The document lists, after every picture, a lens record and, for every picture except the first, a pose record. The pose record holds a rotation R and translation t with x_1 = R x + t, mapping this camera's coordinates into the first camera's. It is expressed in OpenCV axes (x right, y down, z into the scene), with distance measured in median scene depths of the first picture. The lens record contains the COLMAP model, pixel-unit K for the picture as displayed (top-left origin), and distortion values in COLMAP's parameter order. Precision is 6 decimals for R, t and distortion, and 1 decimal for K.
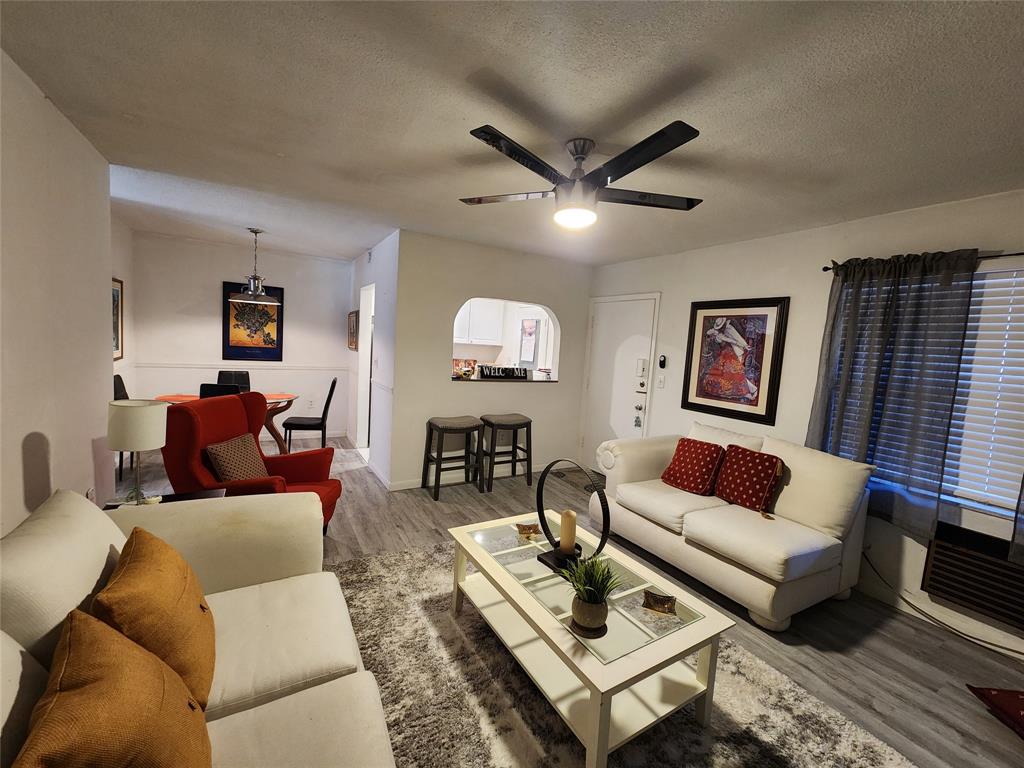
lens RADIAL K [[412.1, 0, 510.9], [0, 412.1, 382.1], [0, 0, 1]] dist [0.000032, 0.000029]
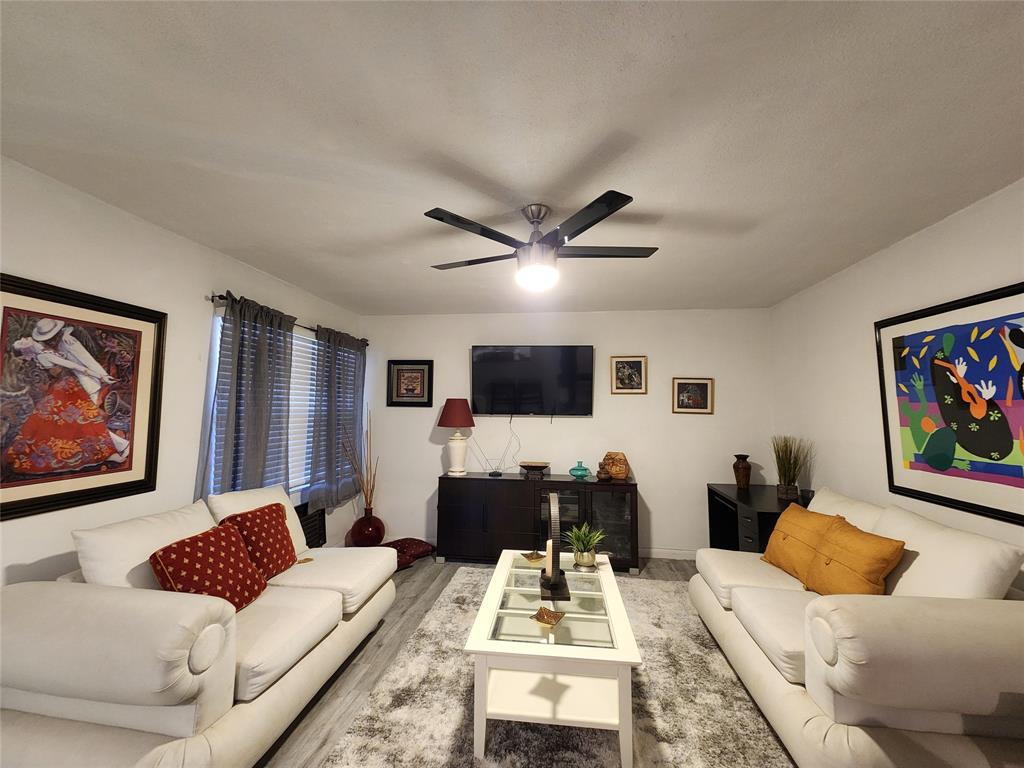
lens RADIAL K [[412.1, 0, 510.4], [0, 412.1, 376.8], [0, 0, 1]] dist [0.000032, 0.000029]
pose [[-0.782755, -0.023007, 0.621905, -0.265093], [0.002024, 0.999217, 0.039514, -0.109545], [-0.622327, 0.032188, -0.782095, 1.100575]]
